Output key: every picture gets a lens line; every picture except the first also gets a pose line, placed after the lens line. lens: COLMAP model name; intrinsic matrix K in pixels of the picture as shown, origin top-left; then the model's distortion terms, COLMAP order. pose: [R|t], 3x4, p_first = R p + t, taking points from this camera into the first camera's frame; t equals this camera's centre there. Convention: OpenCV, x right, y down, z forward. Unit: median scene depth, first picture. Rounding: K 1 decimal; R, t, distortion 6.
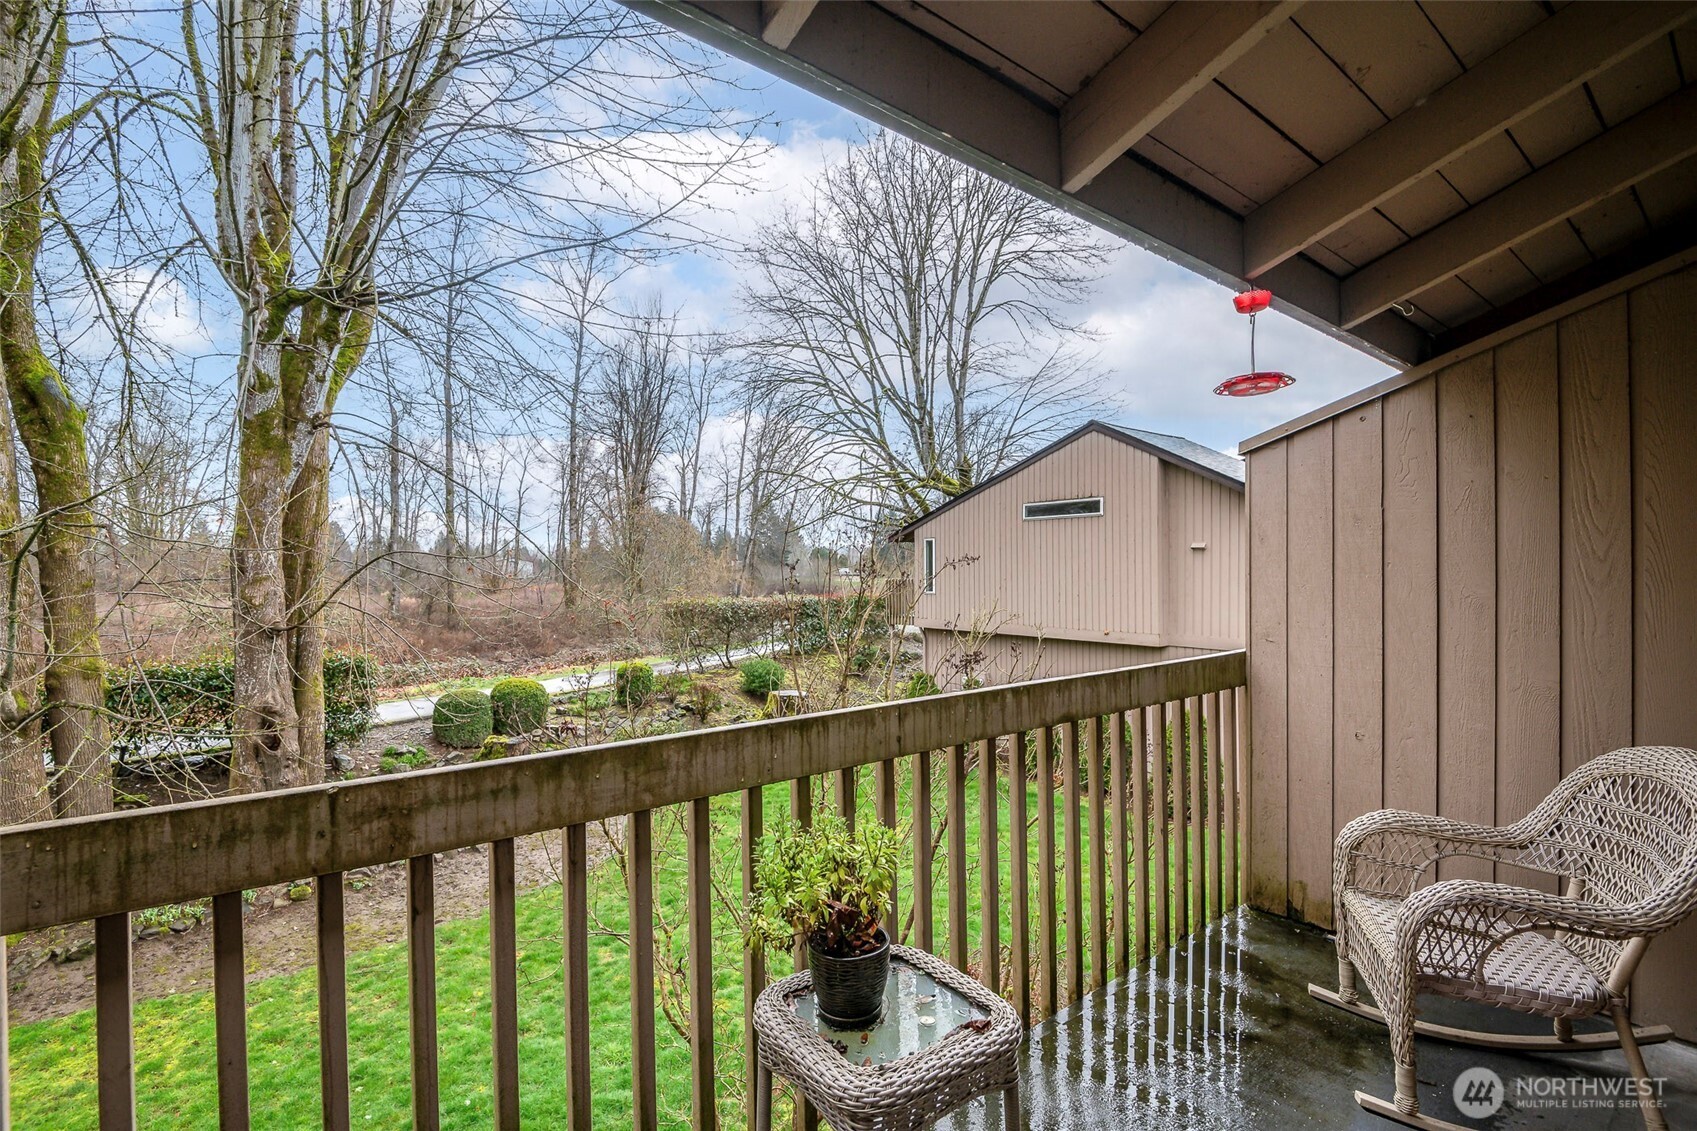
lens RADIAL K [[780.2, 0, 855.7], [0, 780.2, 562.6], [0, 0, 1]] dist [0.011744, -0.020768]
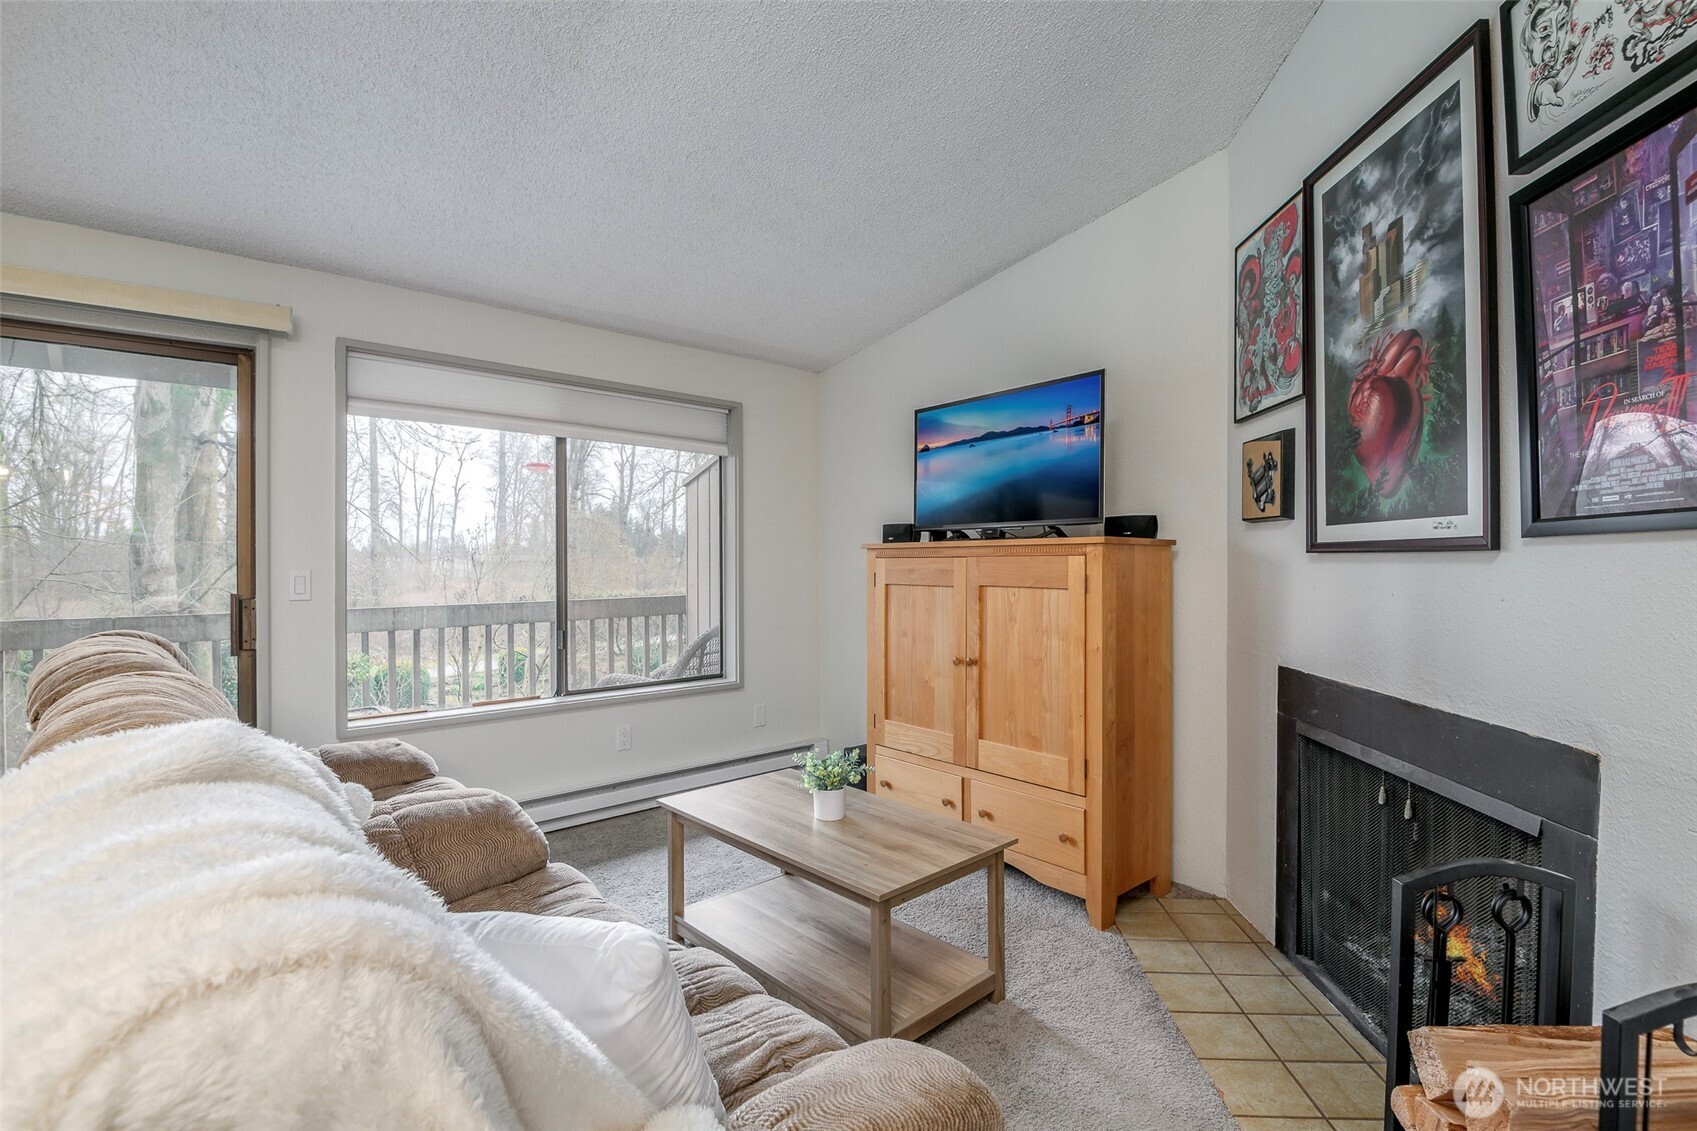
lens RADIAL K [[780.2, 0, 855.7], [0, 780.2, 562.6], [0, 0, 1]] dist [0.011744, -0.020768]
pose [[0.998143, -0.005899, 0.060628, 0.131274], [0.005599, 0.999971, 0.005126, 0.004932], [-0.060657, -0.004777, 0.998147, -0.140858]]
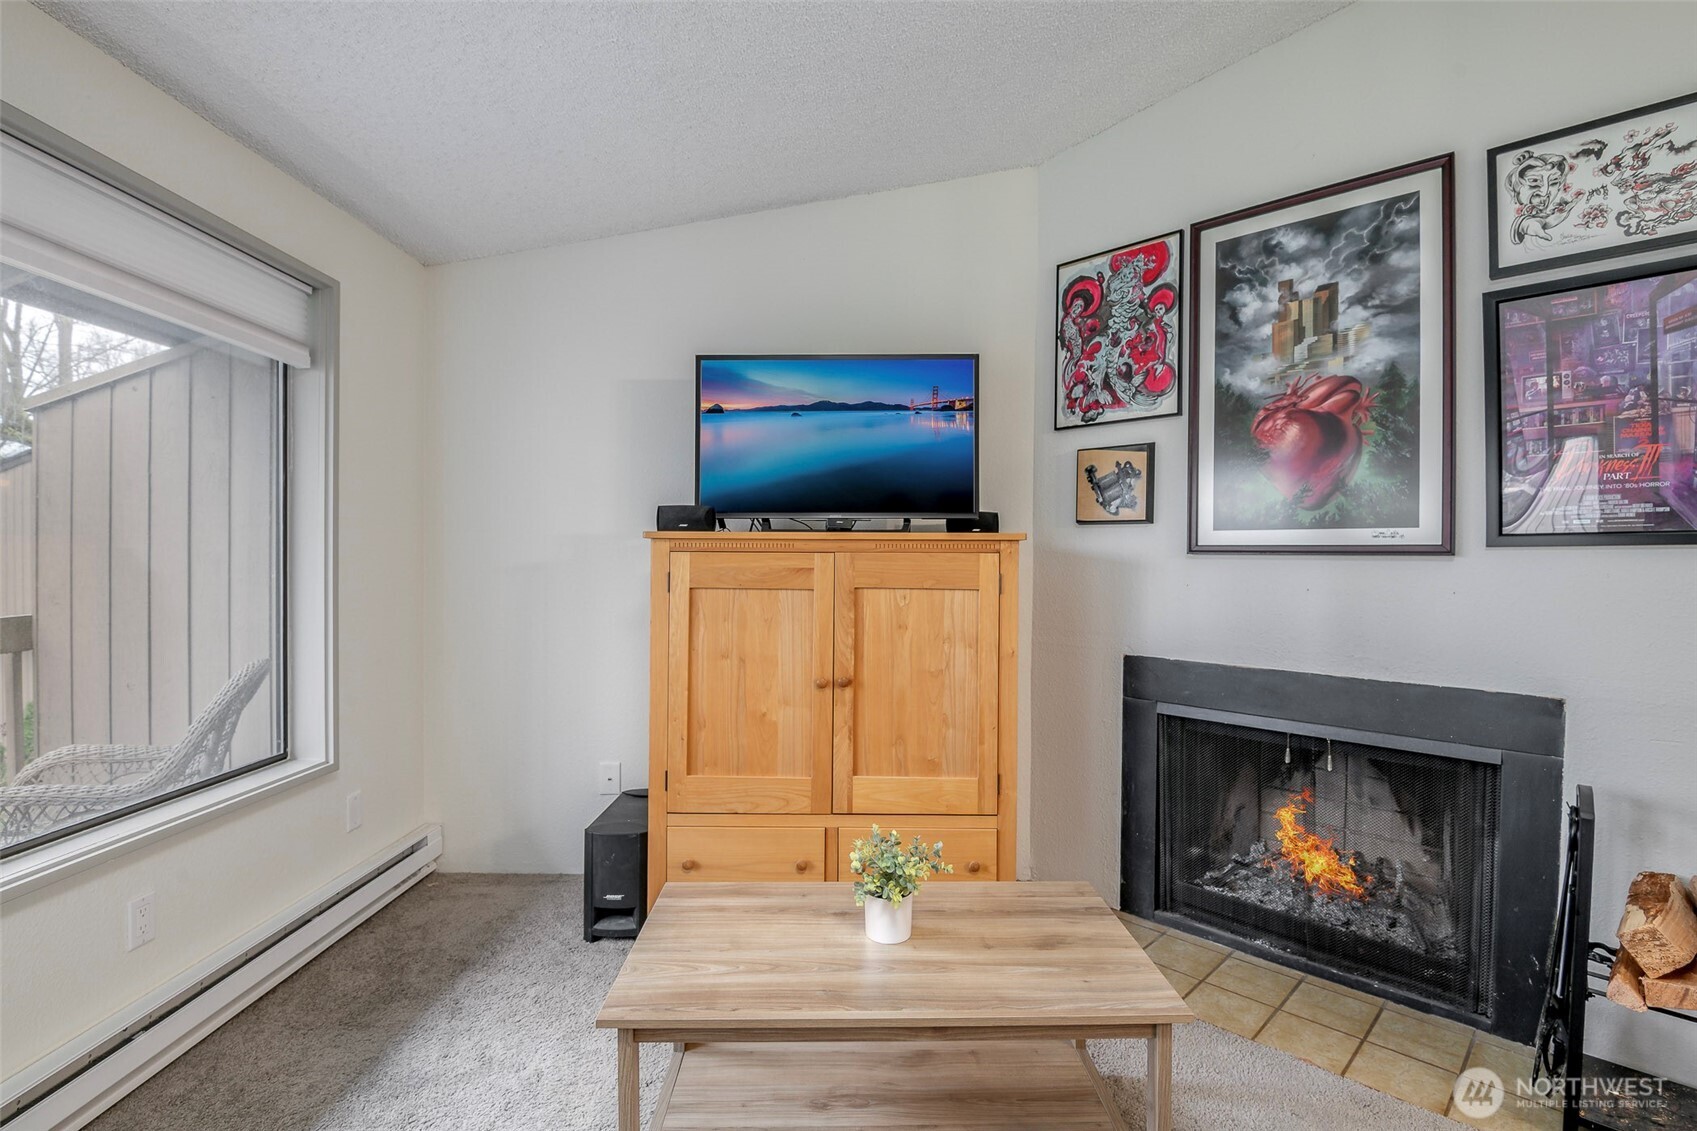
lens RADIAL K [[784.8, 0, 850.9], [0, 784.8, 558.7], [0, 0, 1]] dist [0.018205, -0.028231]
pose [[0.627048, -0.000629, 0.778981, 0.065673], [-0.007684, 0.999946, 0.006993, 0.004789], [-0.778943, -0.010371, 0.627009, -0.067218]]
